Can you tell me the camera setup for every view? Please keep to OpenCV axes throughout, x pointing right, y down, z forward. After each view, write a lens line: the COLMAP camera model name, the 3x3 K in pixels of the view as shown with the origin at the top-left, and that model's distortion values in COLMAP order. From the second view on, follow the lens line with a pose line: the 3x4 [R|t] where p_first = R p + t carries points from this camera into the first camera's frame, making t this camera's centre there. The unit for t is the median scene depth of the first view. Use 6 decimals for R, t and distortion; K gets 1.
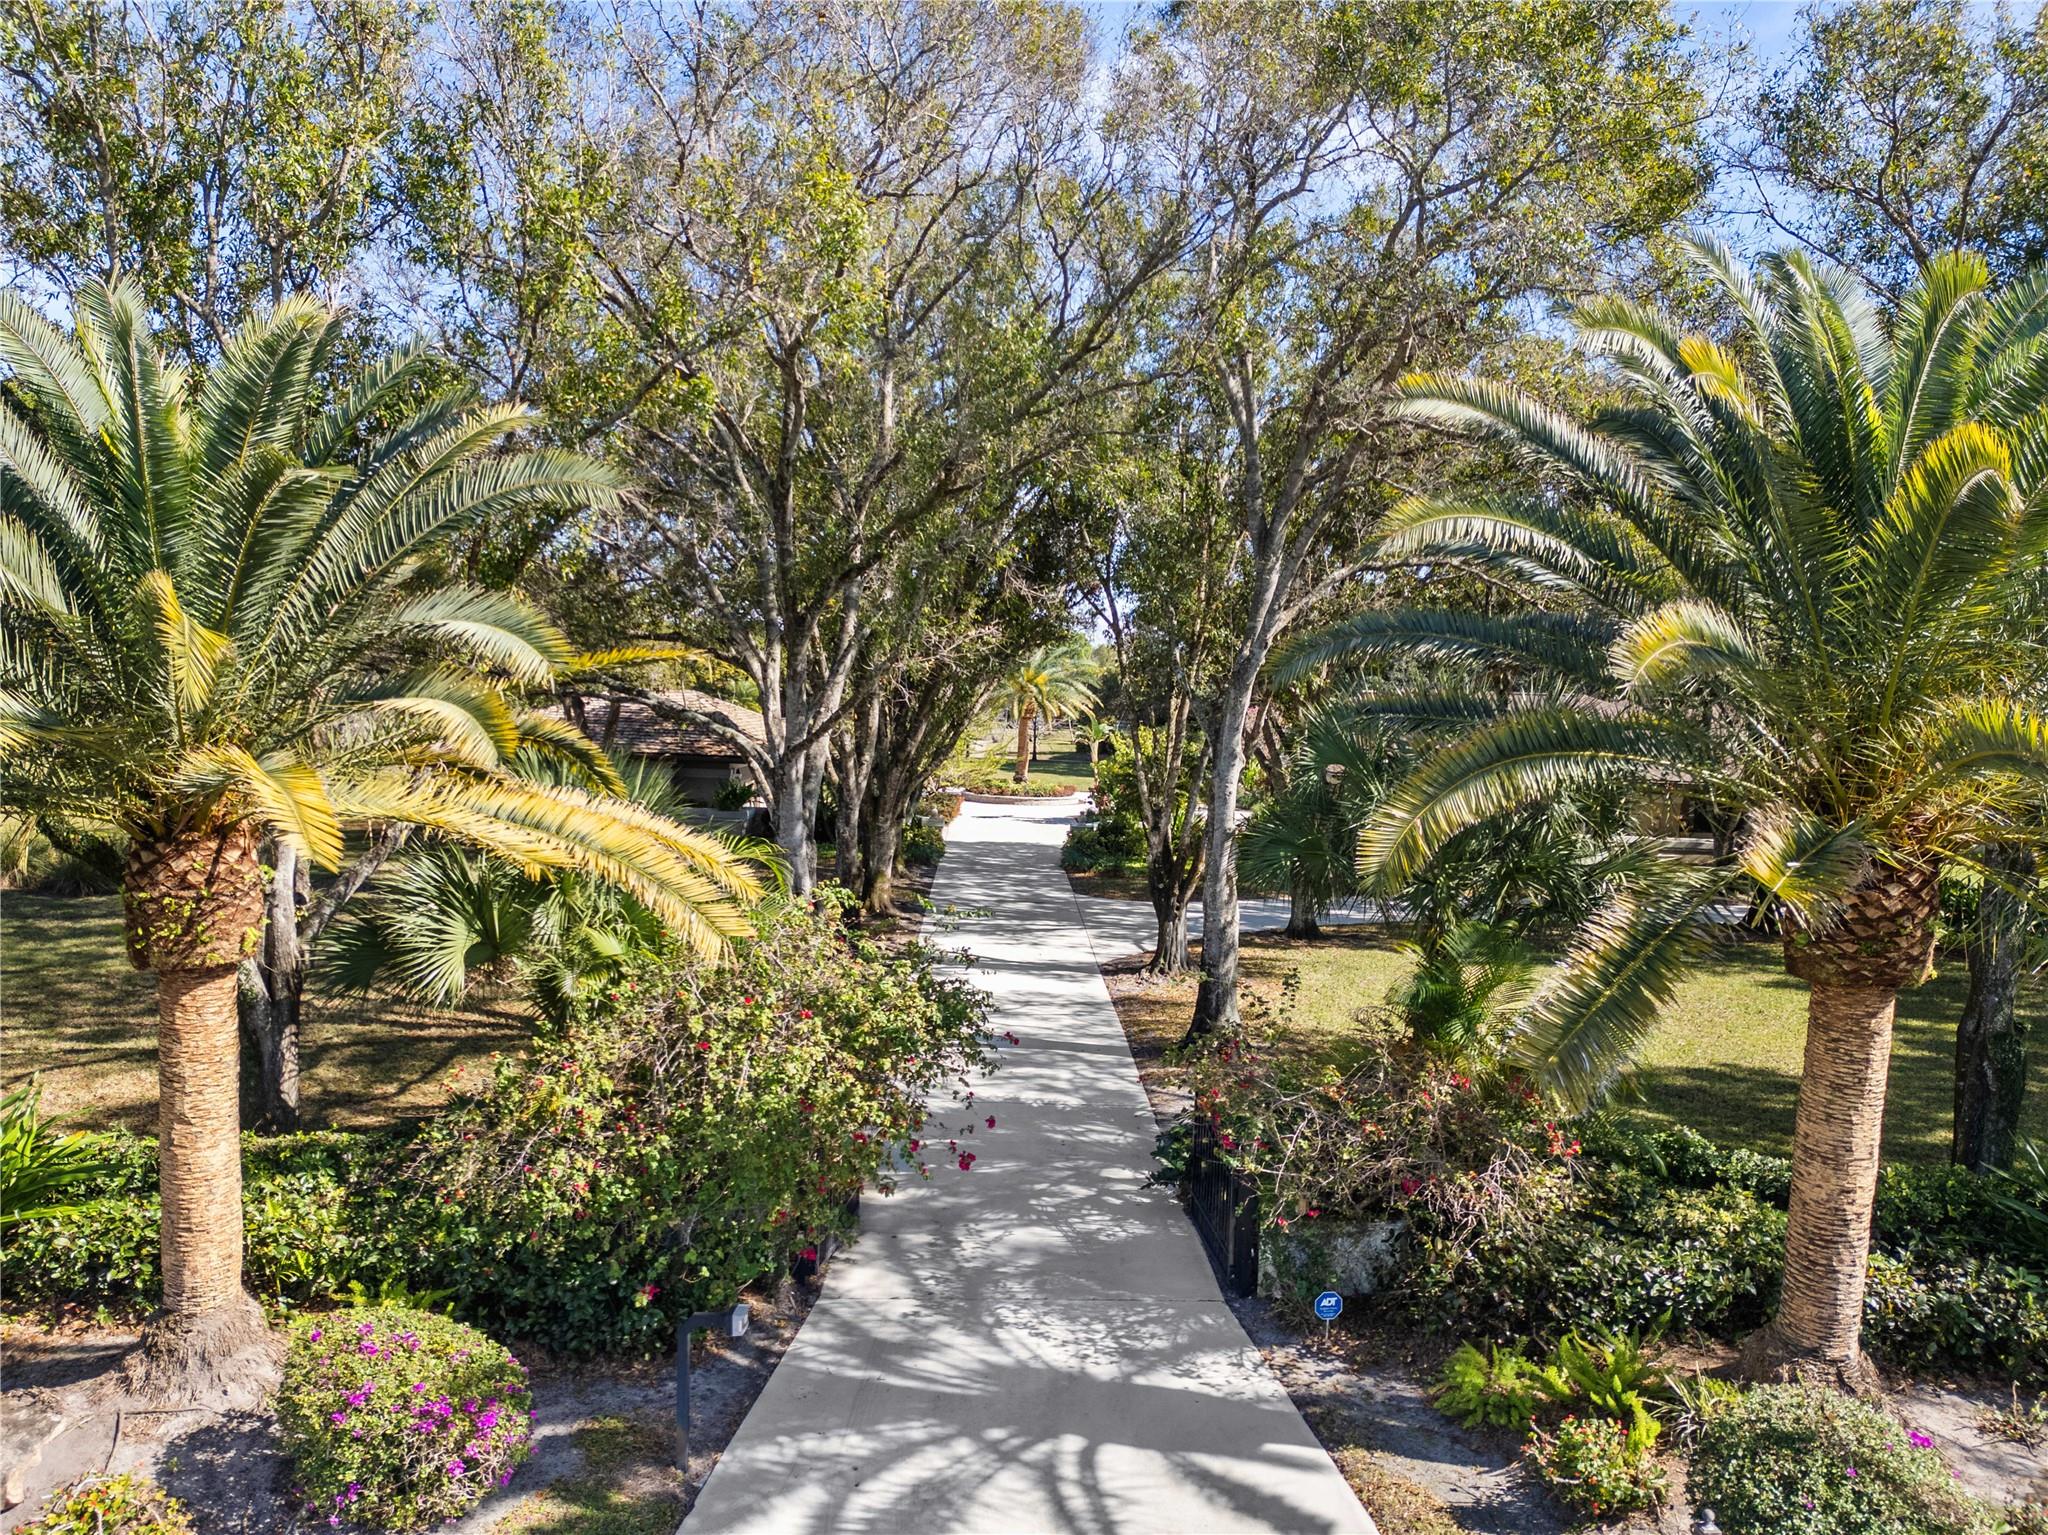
lens RADIAL K [[1487.4, 0, 1024.0], [0, 1487.4, 767.5], [0, 0, 1]] dist [0.056757, -0.051837]
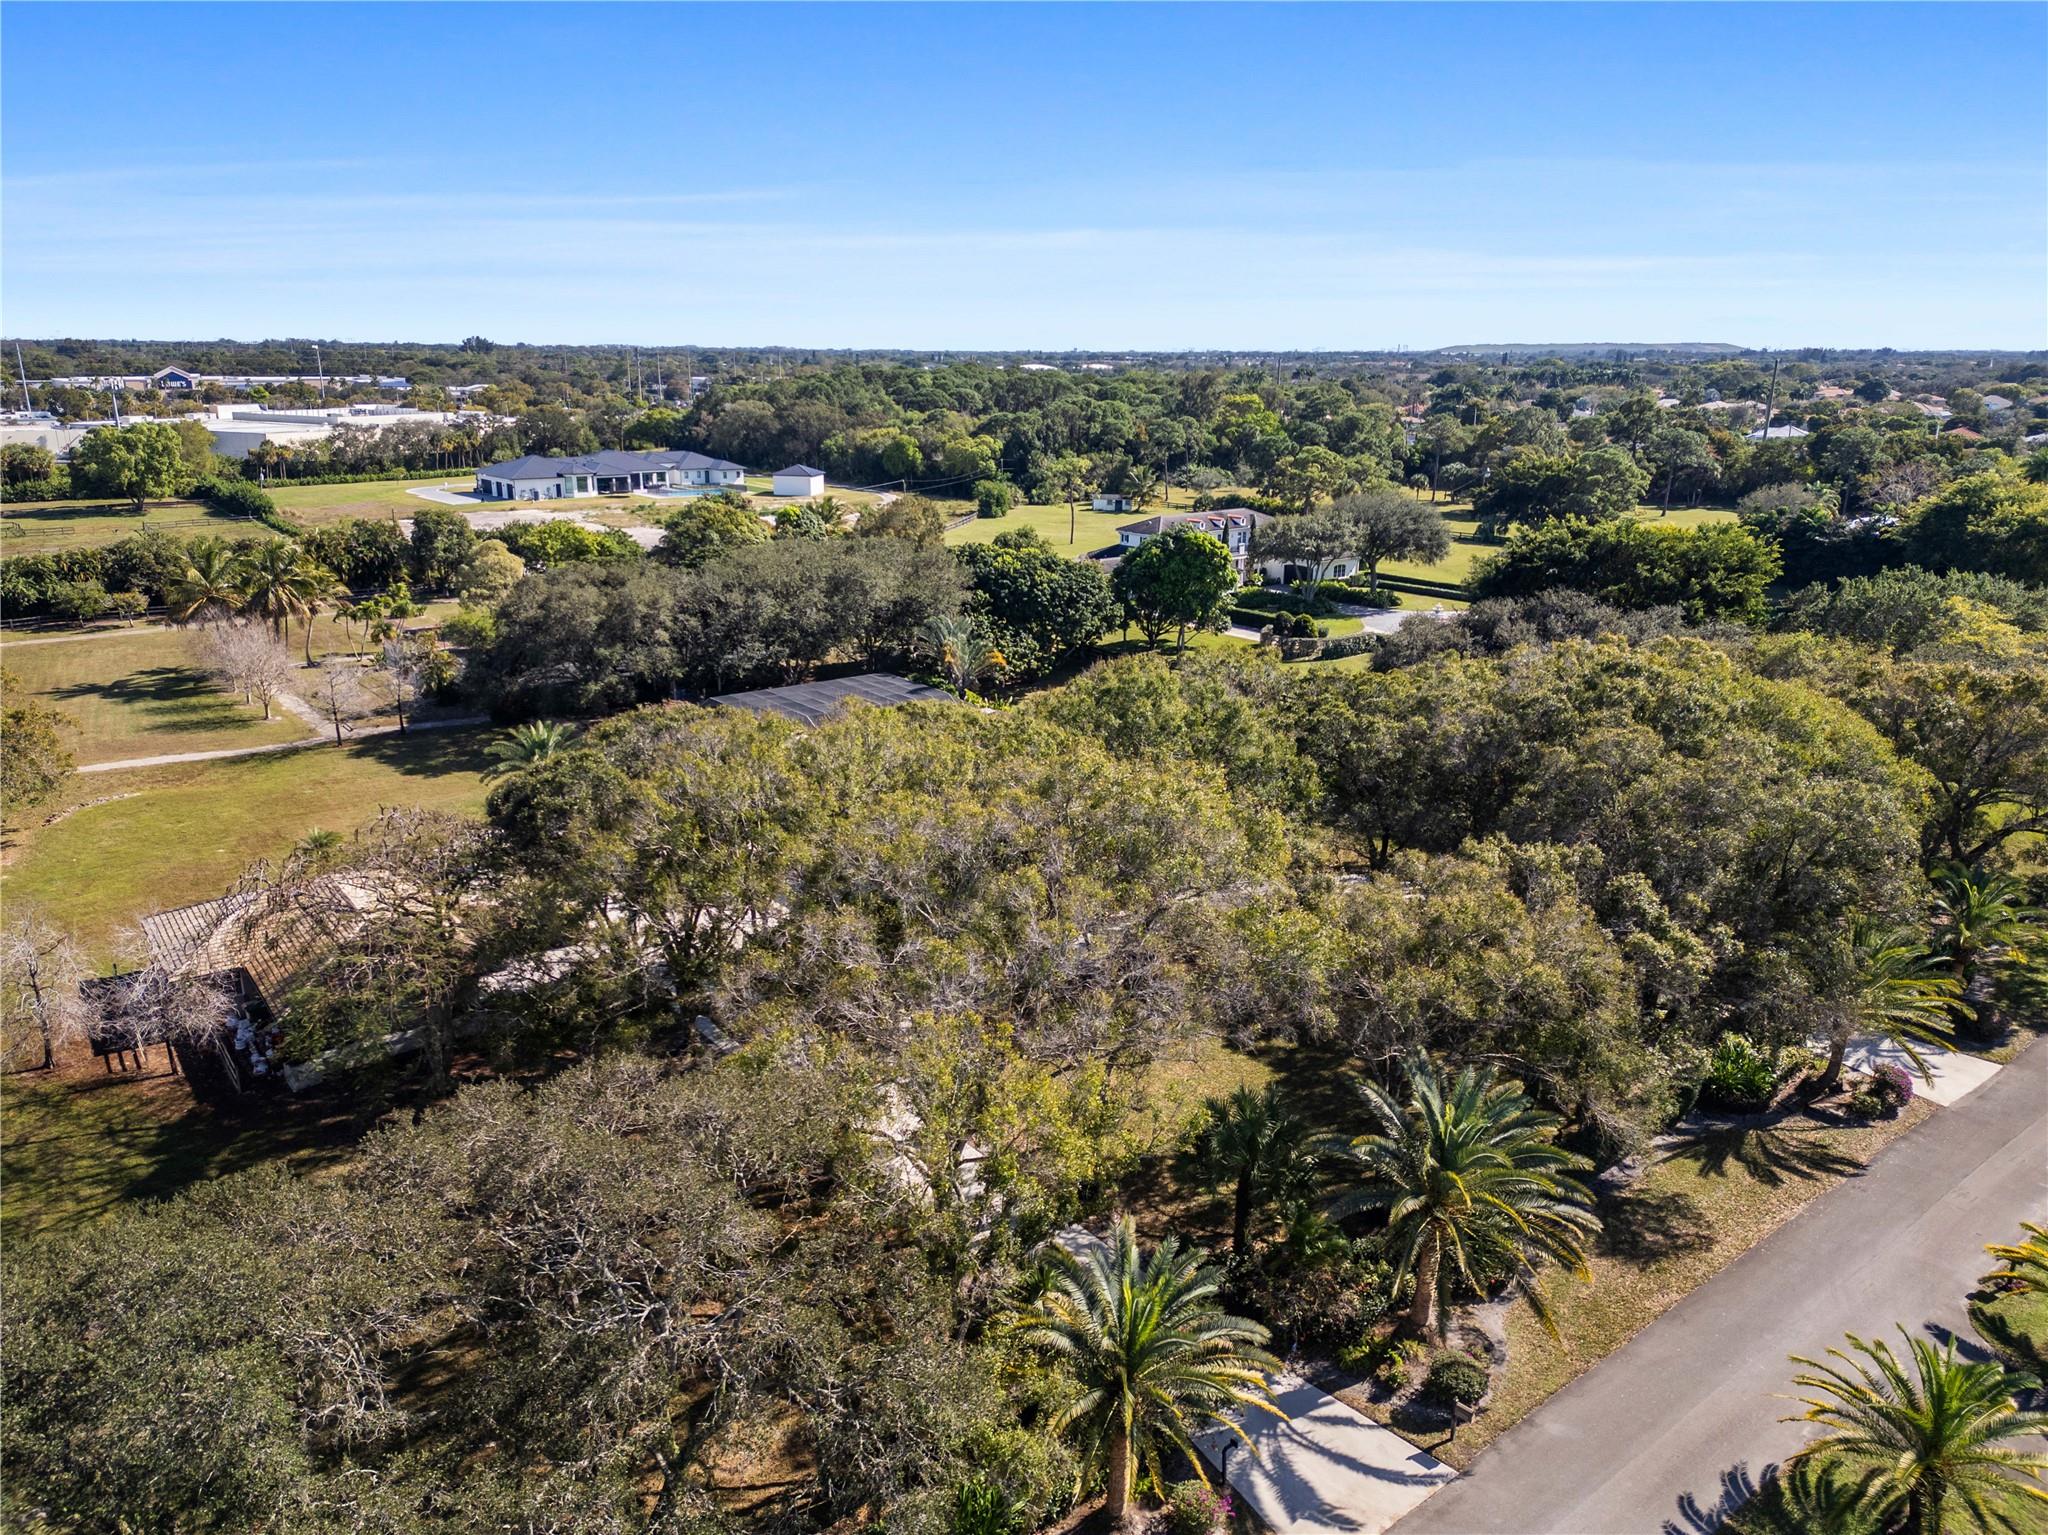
lens RADIAL K [[1420.8, 0, 1017.8], [0, 1420.8, 765.2], [0, 0, 1]] dist [0.082573, -0.073138]
pose [[0.801159, -0.197343, 0.564977, -2.035806], [0.058891, 0.965482, 0.253726, -1.919473], [-0.595546, -0.170003, 0.785127, -1.042256]]
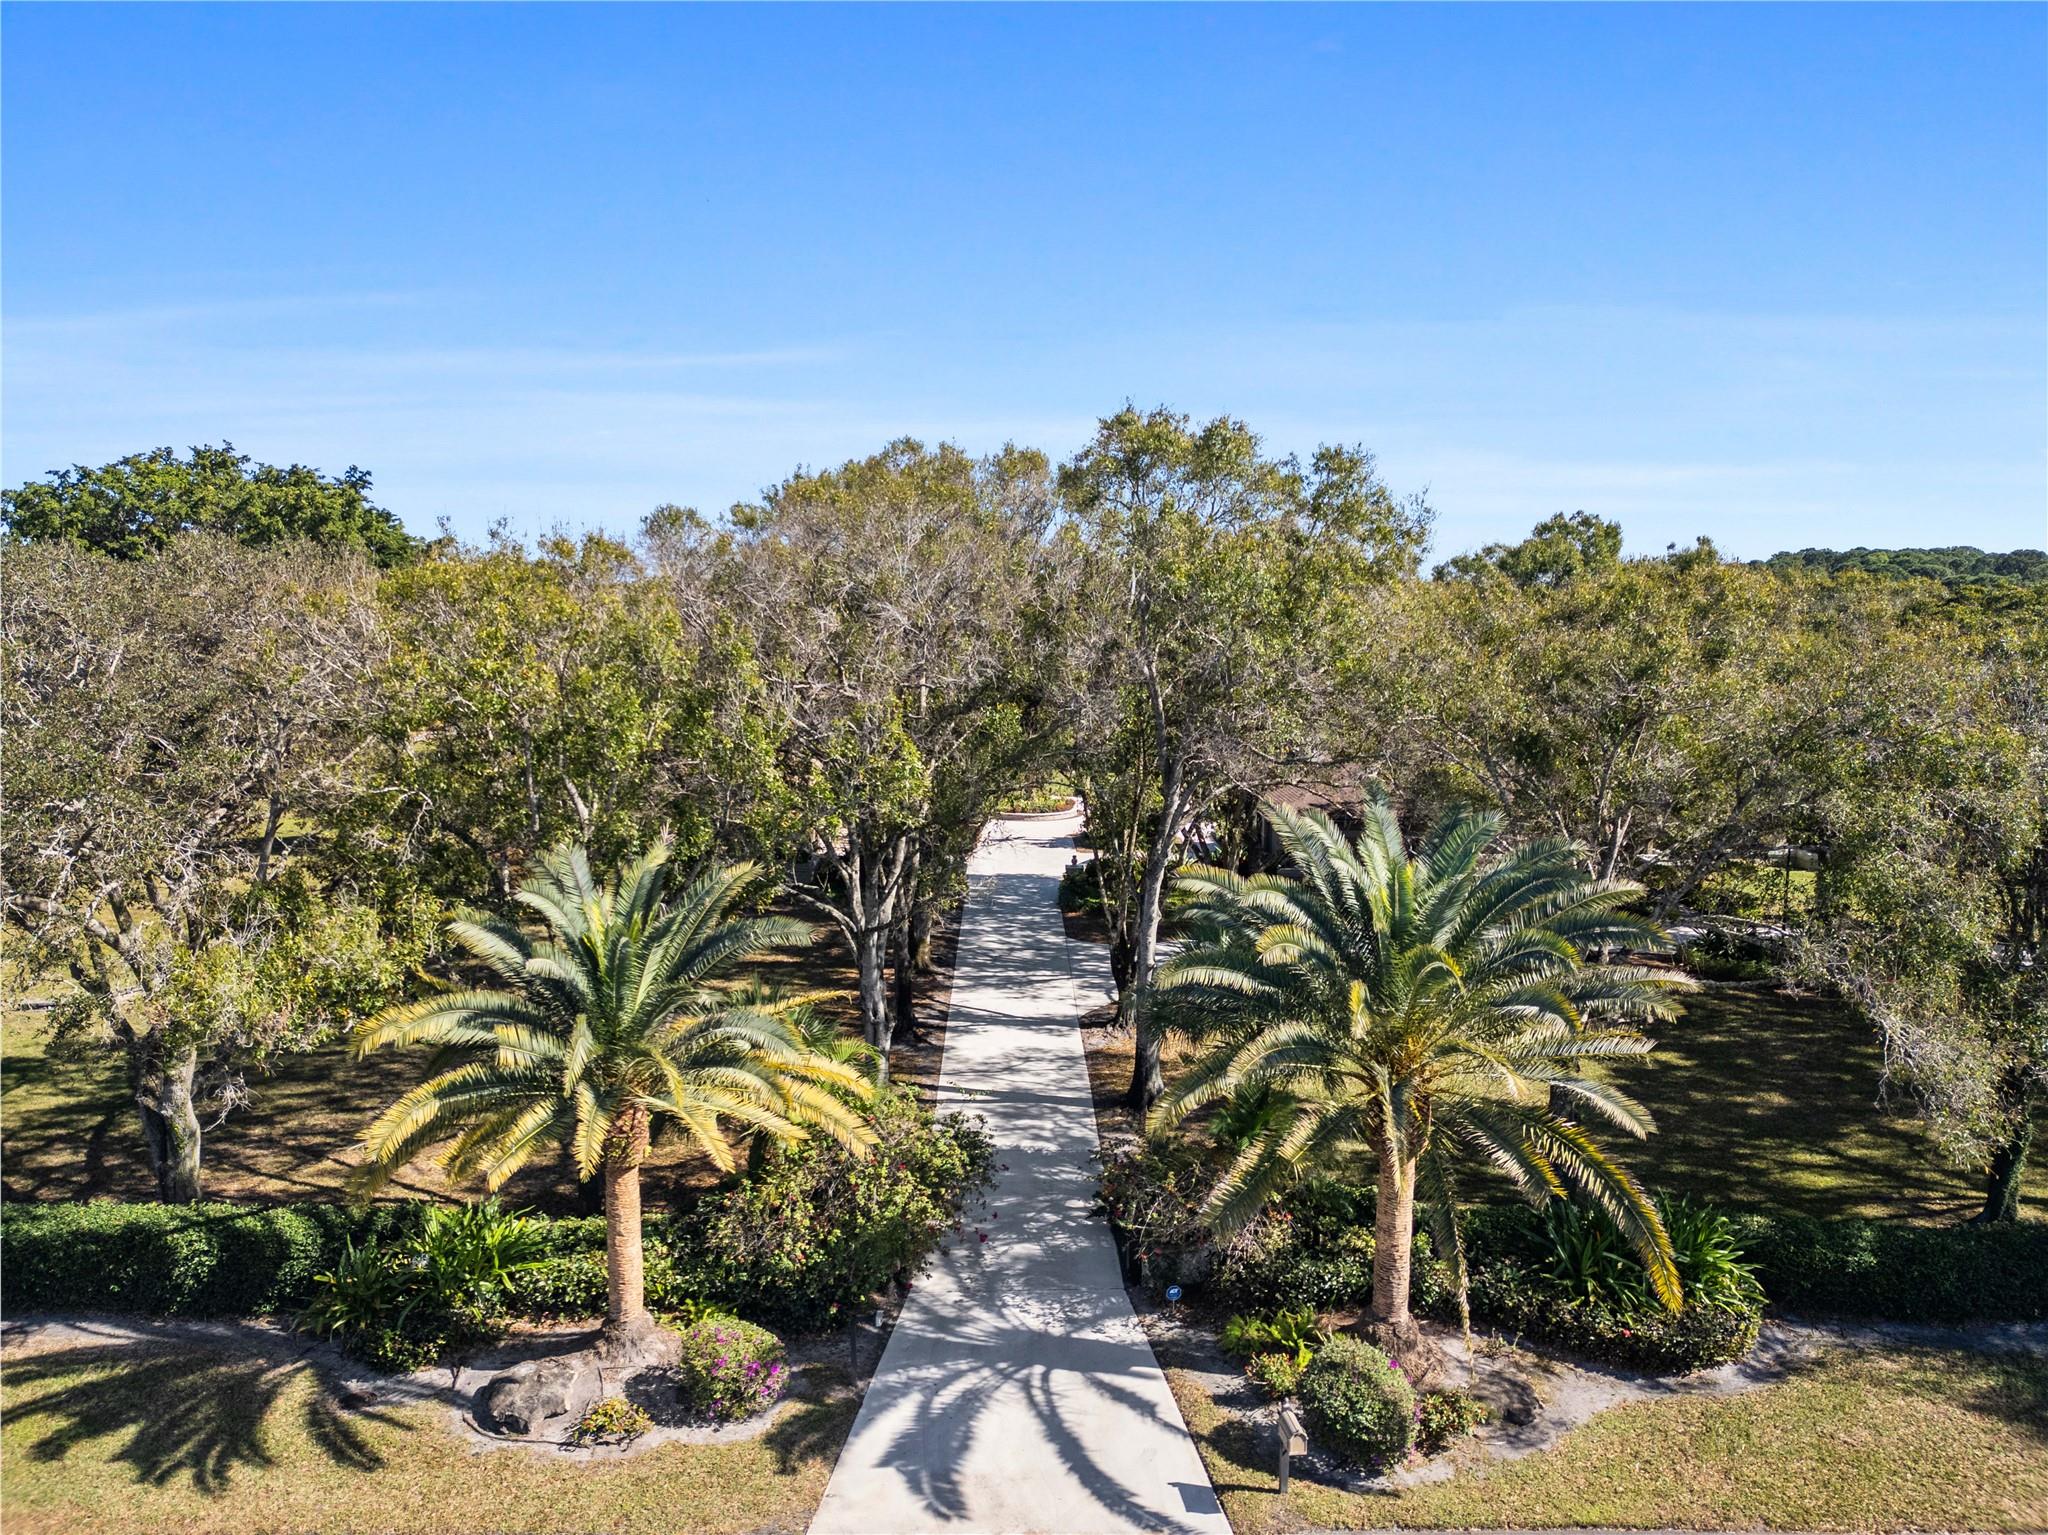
lens RADIAL K [[1426.1, 0, 1024.0], [0, 1426.1, 767.5], [0, 0, 1]] dist [0.044743, -0.027025]
pose [[0.999436, -0.030340, -0.014386, 0.061715], [0.031116, 0.997880, 0.057152, -0.465281], [0.012622, -0.057568, 0.998262, -0.879884]]
